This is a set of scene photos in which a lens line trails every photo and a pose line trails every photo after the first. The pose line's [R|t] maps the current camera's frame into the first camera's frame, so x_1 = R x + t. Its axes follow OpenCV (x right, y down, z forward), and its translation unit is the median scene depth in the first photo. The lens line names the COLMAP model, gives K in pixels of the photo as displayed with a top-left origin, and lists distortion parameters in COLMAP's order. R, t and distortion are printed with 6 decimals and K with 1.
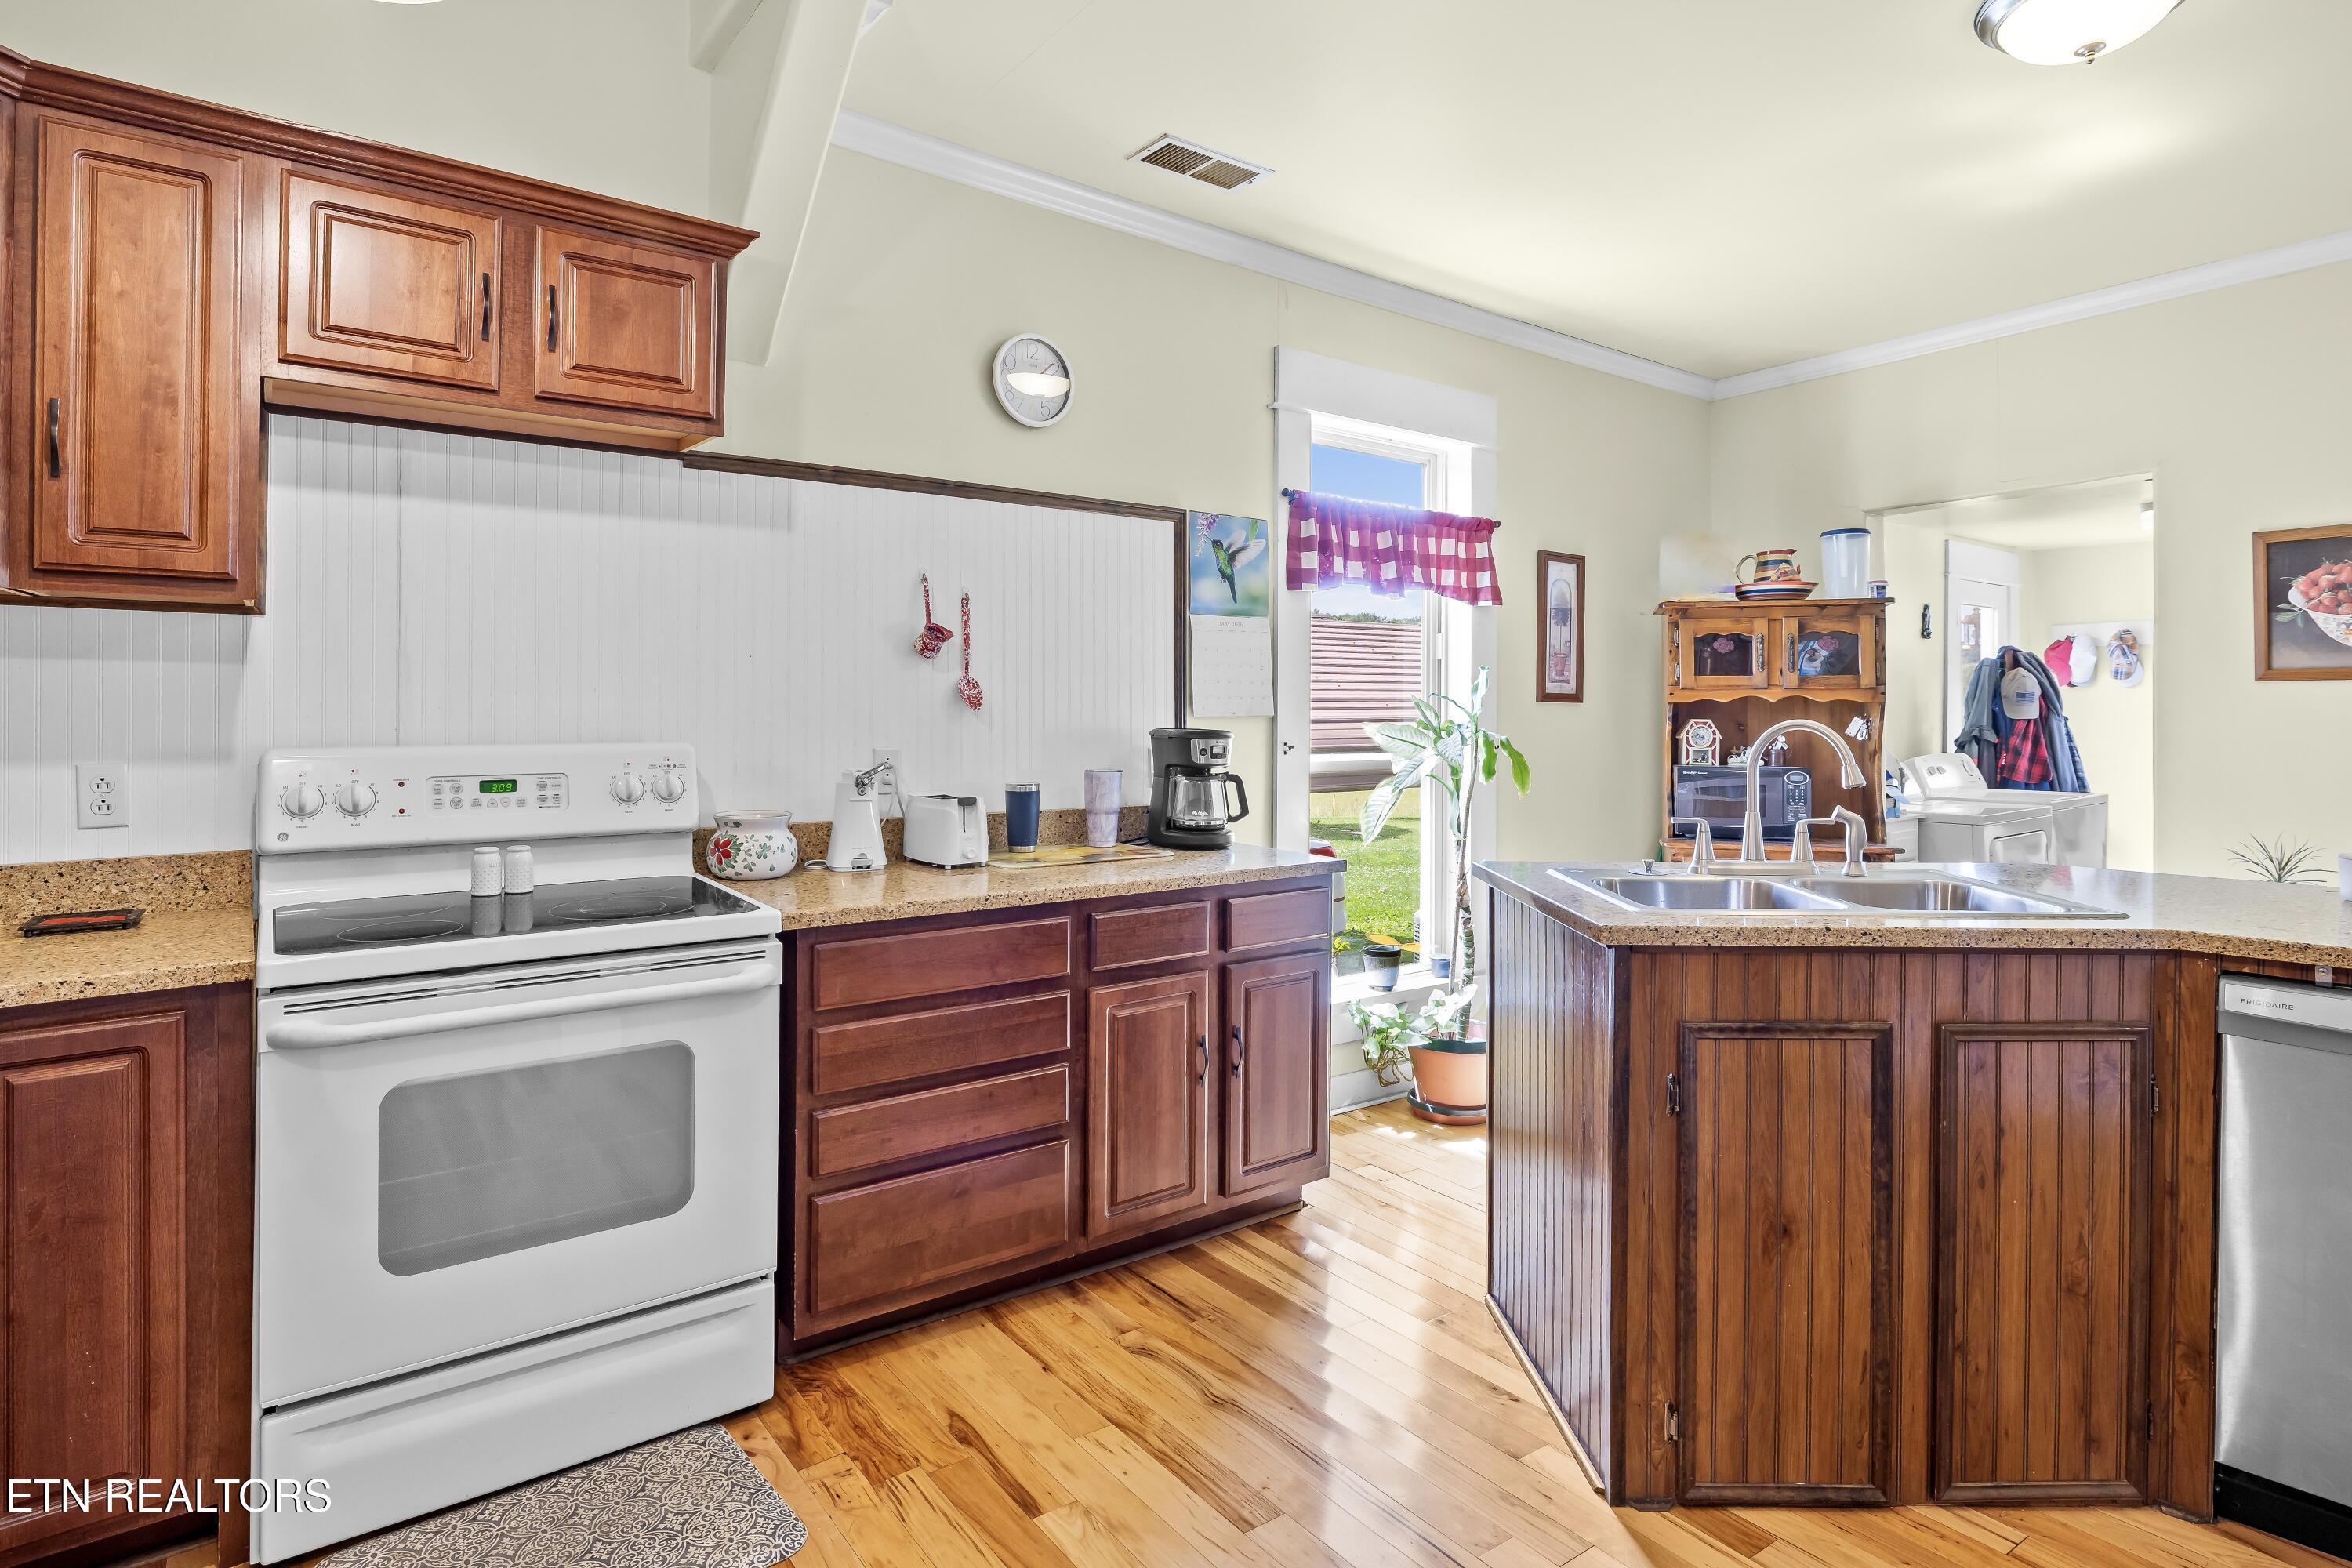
lens RADIAL K [[1386.2, 0, 1176.6], [0, 1386.2, 701.4], [0, 0, 1]] dist [-0.002551, -0.000385]
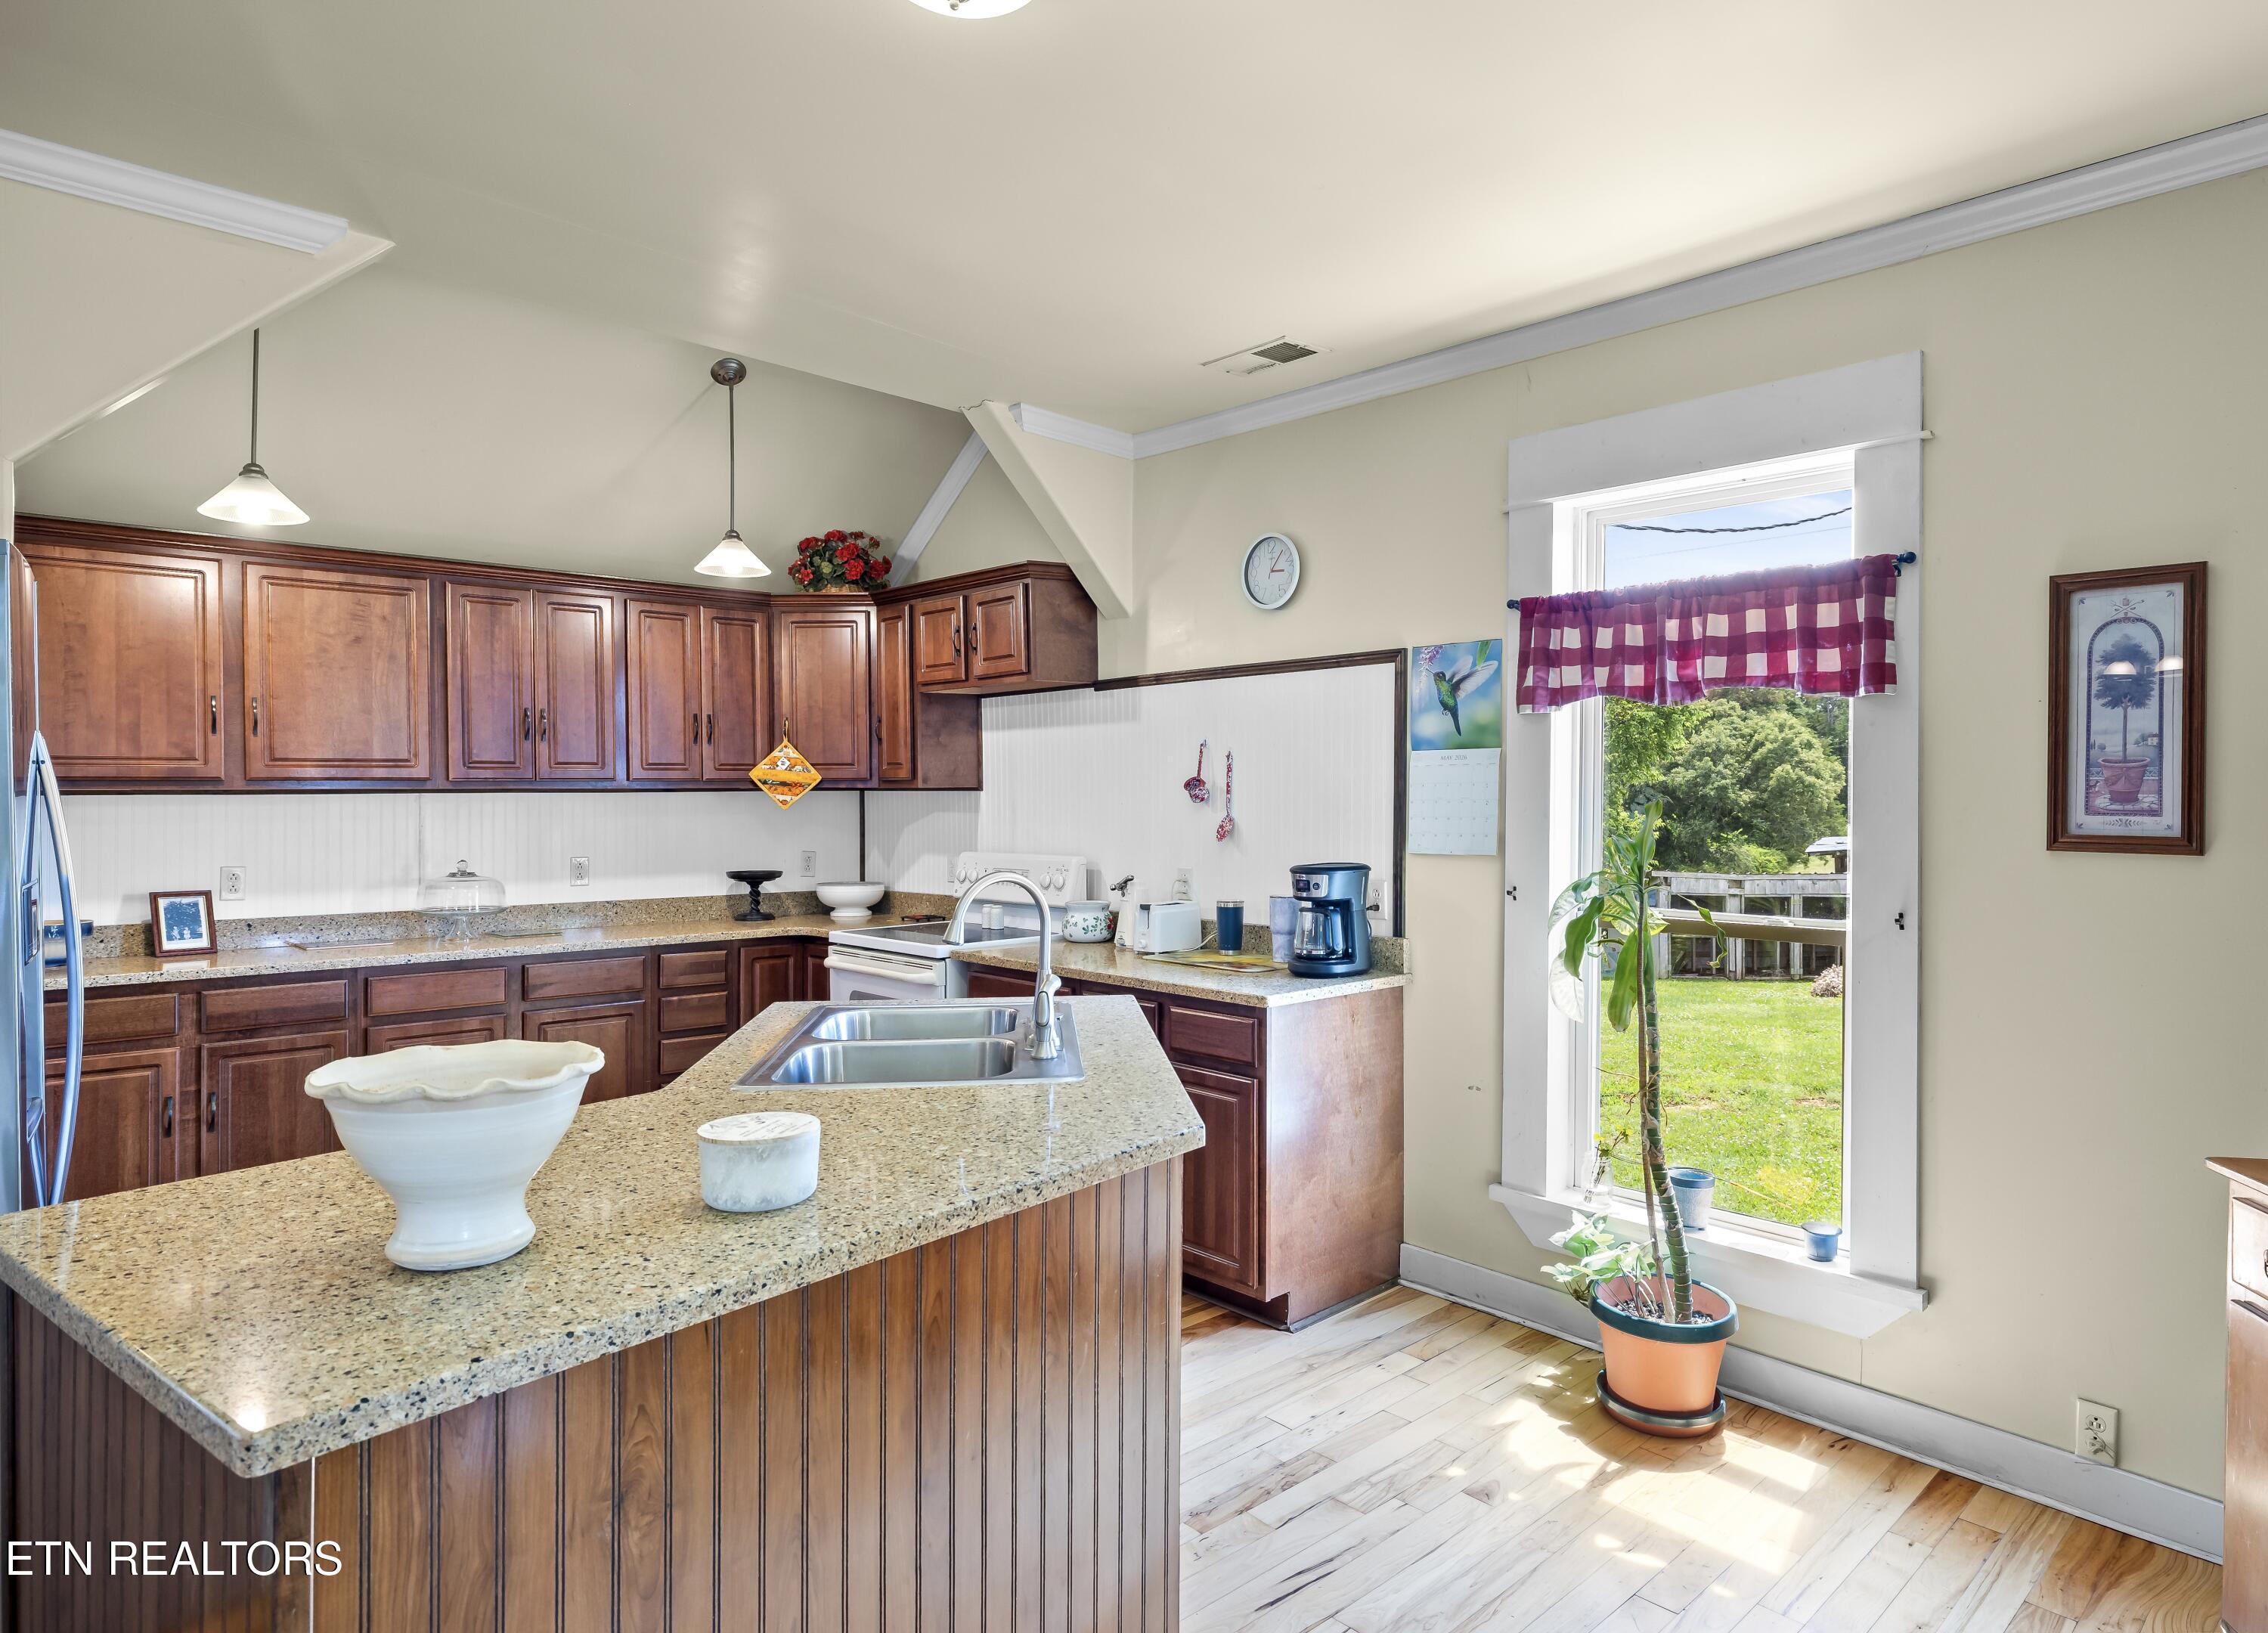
lens RADIAL K [[1316.7, 0, 1134.0], [0, 1316.7, 816.5], [0, 0, 1]] dist [0.000440, -0.000326]
pose [[0.056799, 0.000672, -0.998385, 0.931212], [-0.003545, 0.999994, 0.000471, -0.014882], [0.998379, 0.003512, 0.056801, 0.730523]]
